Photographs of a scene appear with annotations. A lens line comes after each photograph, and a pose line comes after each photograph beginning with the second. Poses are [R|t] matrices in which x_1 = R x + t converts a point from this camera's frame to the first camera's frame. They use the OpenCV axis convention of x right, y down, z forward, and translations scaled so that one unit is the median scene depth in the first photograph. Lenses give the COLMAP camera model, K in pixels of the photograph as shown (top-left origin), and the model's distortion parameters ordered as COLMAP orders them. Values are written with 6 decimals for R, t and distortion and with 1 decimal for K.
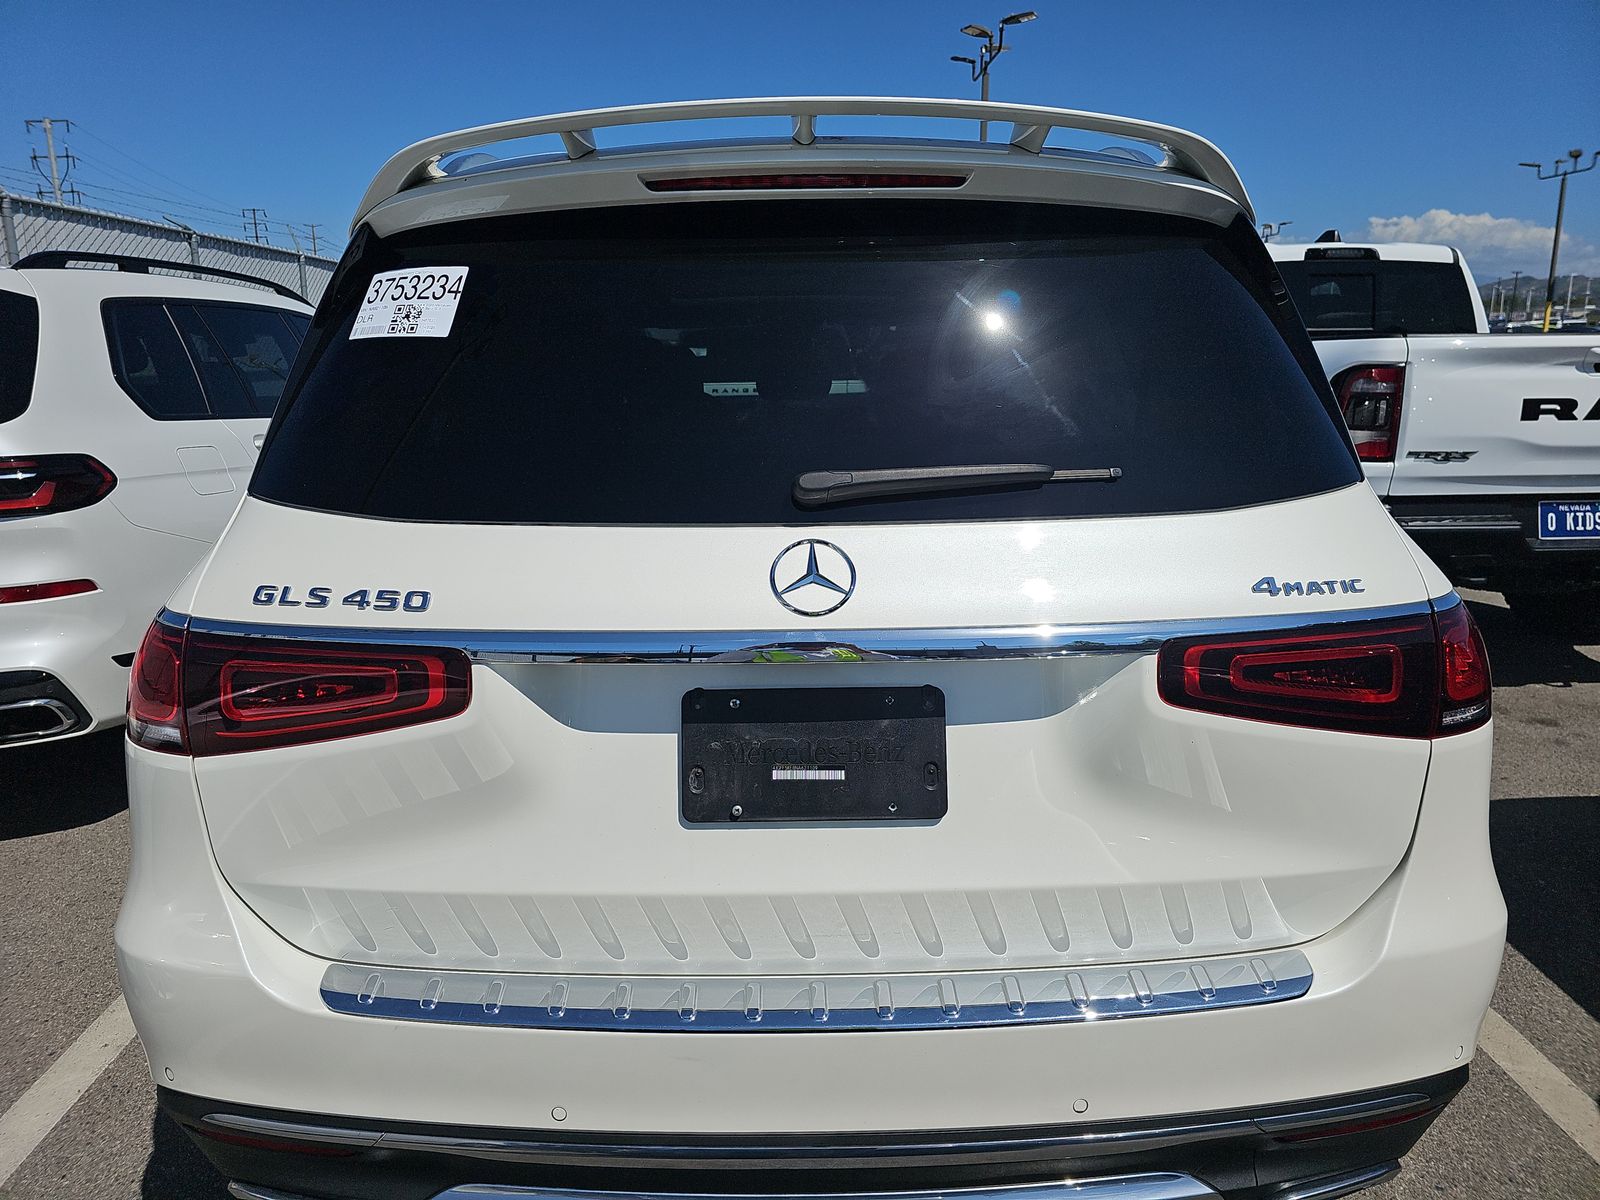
lens RADIAL K [[1075.0, 0, 793.3], [0, 1075.0, 594.9], [0, 0, 1]] dist [0.016623, -0.004280]
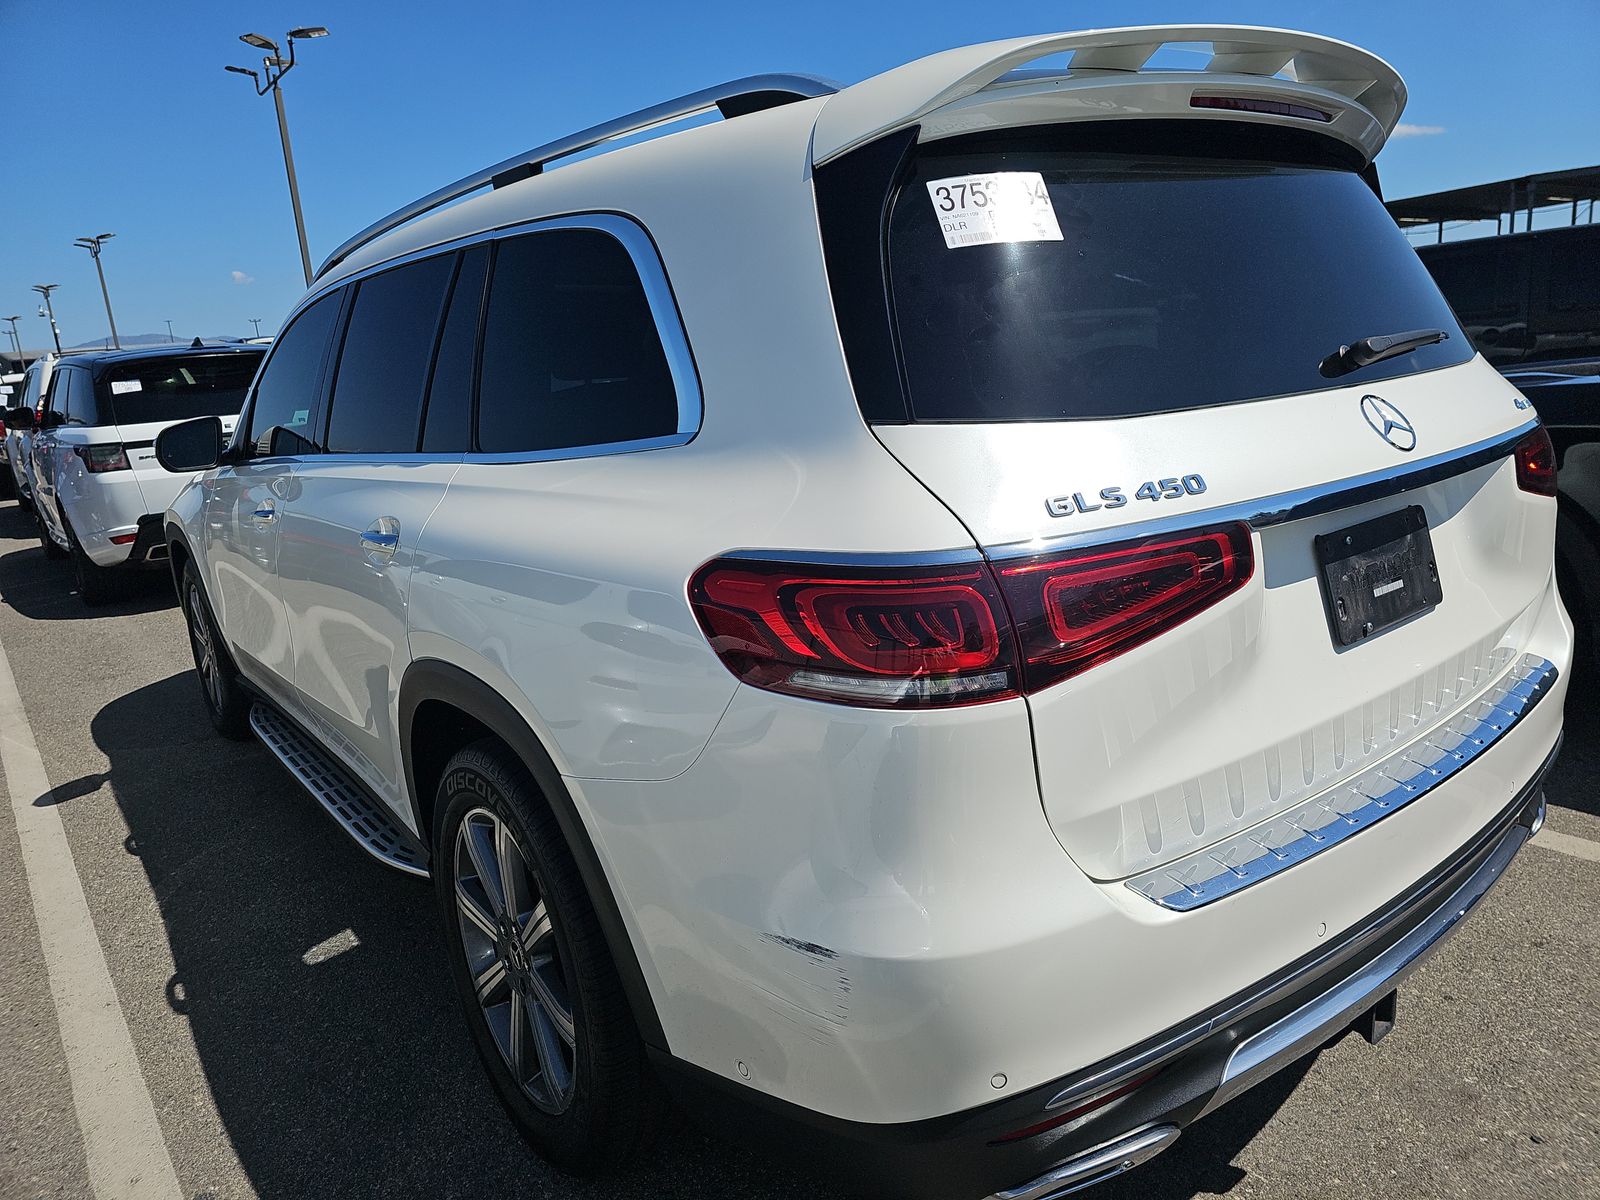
lens RADIAL K [[1075.0, 0, 792.0], [0, 1075.0, 604.9], [0, 0, 1]] dist [0.016623, -0.004280]
pose [[0.790794, -0.190397, 0.581716, -1.216418], [0.203776, 0.978068, 0.043107, -0.004162], [-0.577166, 0.084451, 0.812249, 0.380735]]
